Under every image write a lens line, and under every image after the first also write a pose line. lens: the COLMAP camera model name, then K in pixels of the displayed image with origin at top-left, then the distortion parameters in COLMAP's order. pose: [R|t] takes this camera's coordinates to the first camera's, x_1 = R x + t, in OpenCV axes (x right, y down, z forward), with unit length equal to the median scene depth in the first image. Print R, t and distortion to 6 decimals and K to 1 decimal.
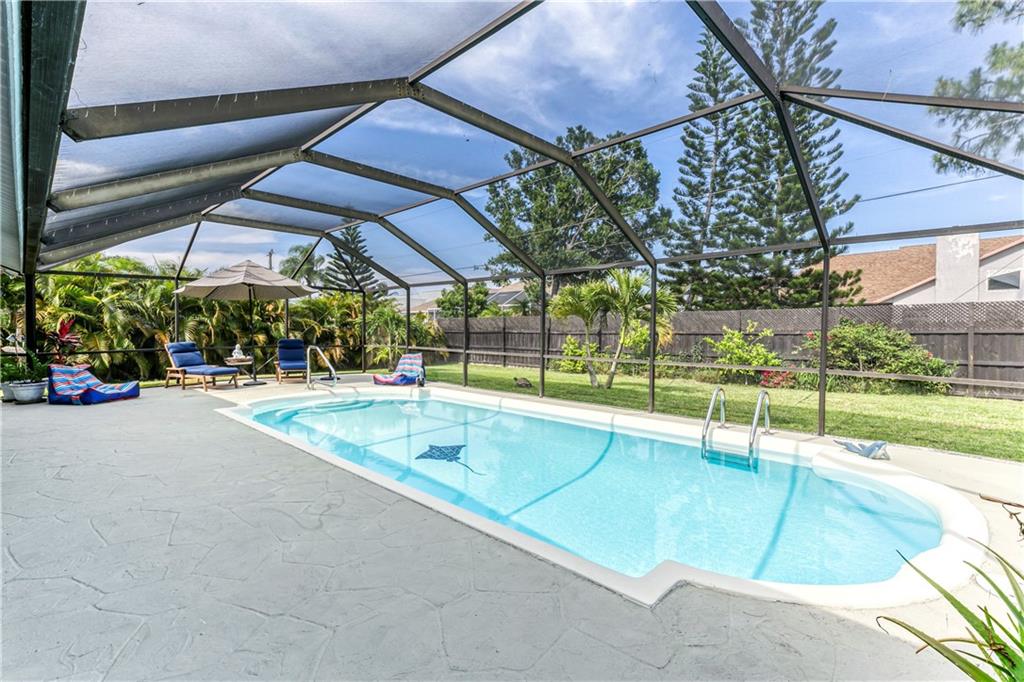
lens RADIAL K [[469.1, 0, 512.0], [0, 469.1, 341.0], [0, 0, 1]] dist [0.000791, -0.000073]
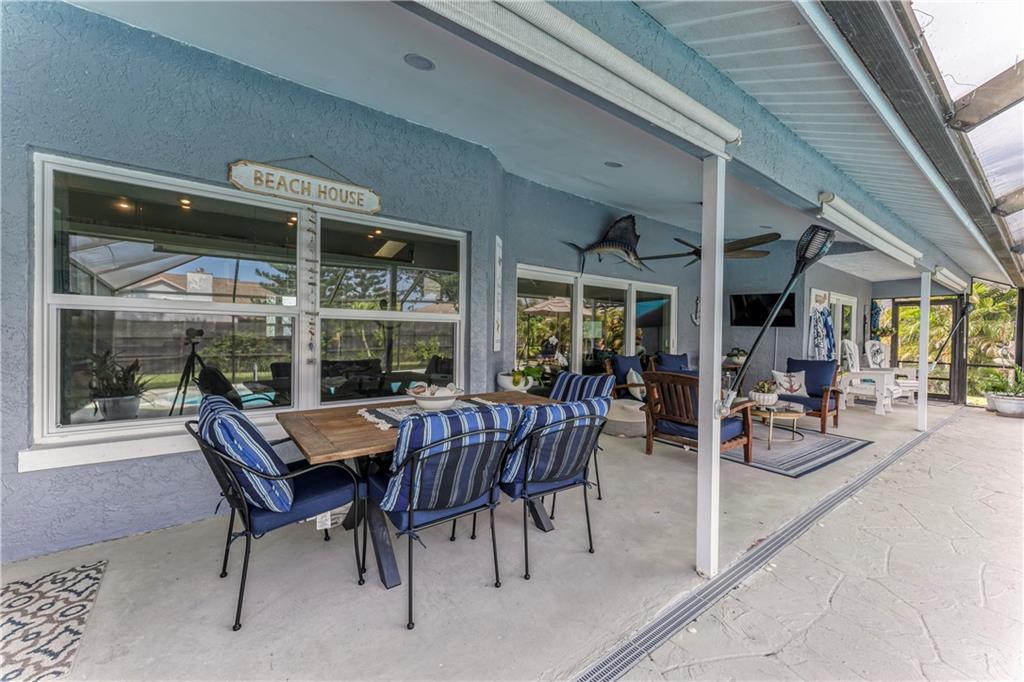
lens RADIAL K [[412.0, 0, 512.0], [0, 412.0, 341.0], [0, 0, 1]] dist [0.001116, 0.000400]
pose [[-0.151806, 0.015537, -0.988288, -0.012745], [-0.037359, 0.999072, 0.021445, -0.009890], [0.987704, 0.040176, -0.151085, 0.155713]]
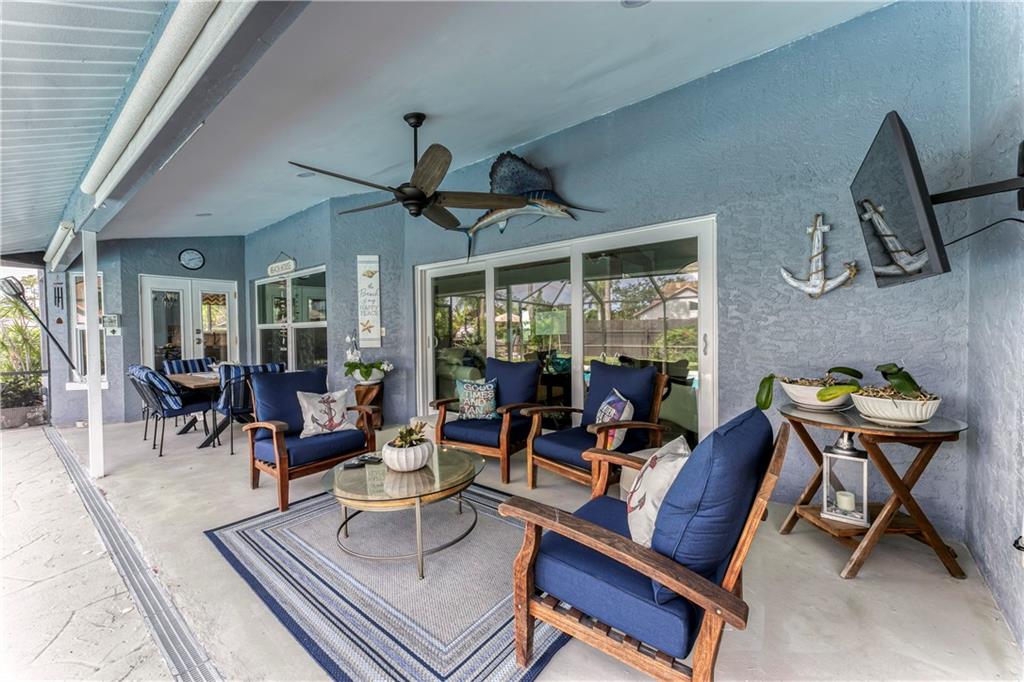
lens RADIAL K [[407.1, 0, 514.3], [0, 407.1, 329.9], [0, 0, 1]] dist [0.001460, 0.000252]
pose [[-0.995253, 0.020649, -0.095108, -1.216506], [0.018474, 0.999549, 0.023689, -0.033432], [0.095554, 0.021820, -0.995185, 1.150978]]
